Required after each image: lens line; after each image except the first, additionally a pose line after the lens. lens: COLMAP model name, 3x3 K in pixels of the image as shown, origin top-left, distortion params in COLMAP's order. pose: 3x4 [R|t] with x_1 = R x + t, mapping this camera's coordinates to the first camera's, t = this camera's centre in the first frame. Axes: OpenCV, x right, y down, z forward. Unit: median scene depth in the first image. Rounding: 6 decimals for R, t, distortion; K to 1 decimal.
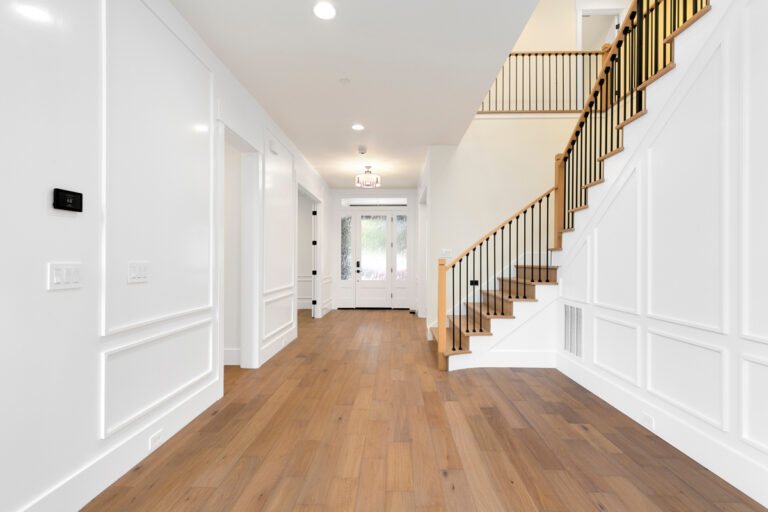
lens RADIAL K [[345.6, 0, 381.8], [0, 345.6, 255.8], [0, 0, 1]] dist [-0.000173, 0.000356]
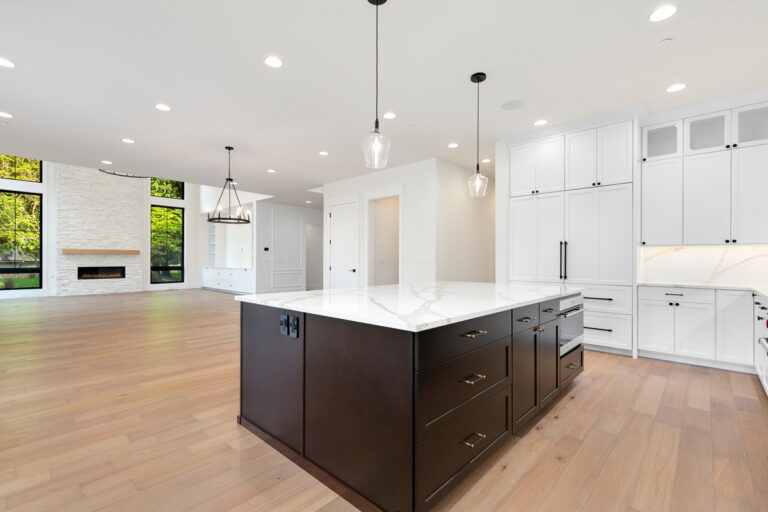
lens RADIAL K [[345.6, 0, 385.5], [0, 345.6, 256.2], [0, 0, 1]] dist [-0.000173, 0.000356]
pose [[0.758312, -0.005572, -0.651868, 4.591051], [0.000152, 0.999965, -0.008371, 0.030598], [0.651892, 0.006249, 0.758286, -2.268630]]
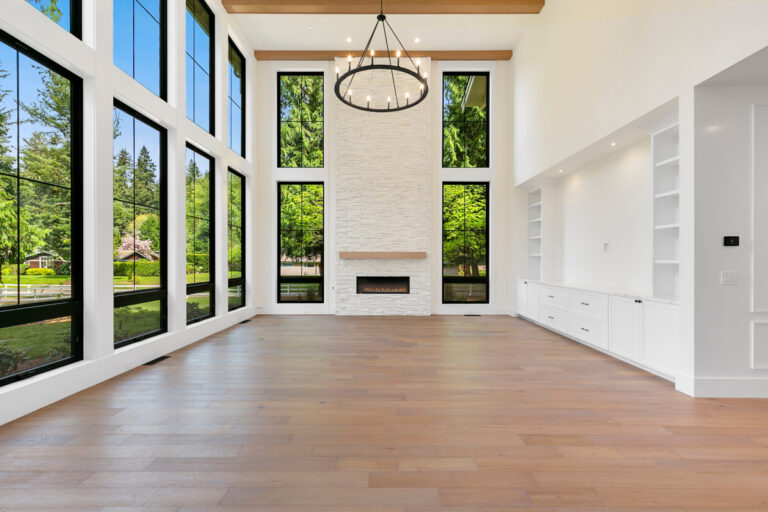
lens RADIAL K [[345.6, 0, 381.2], [0, 345.6, 258.1], [0, 0, 1]] dist [-0.000173, 0.000356]
pose [[0.032294, -0.005449, -0.999464, 0.958794], [-0.001303, 0.999984, -0.005494, -0.040022], [0.999478, 0.001480, 0.032286, -1.018809]]
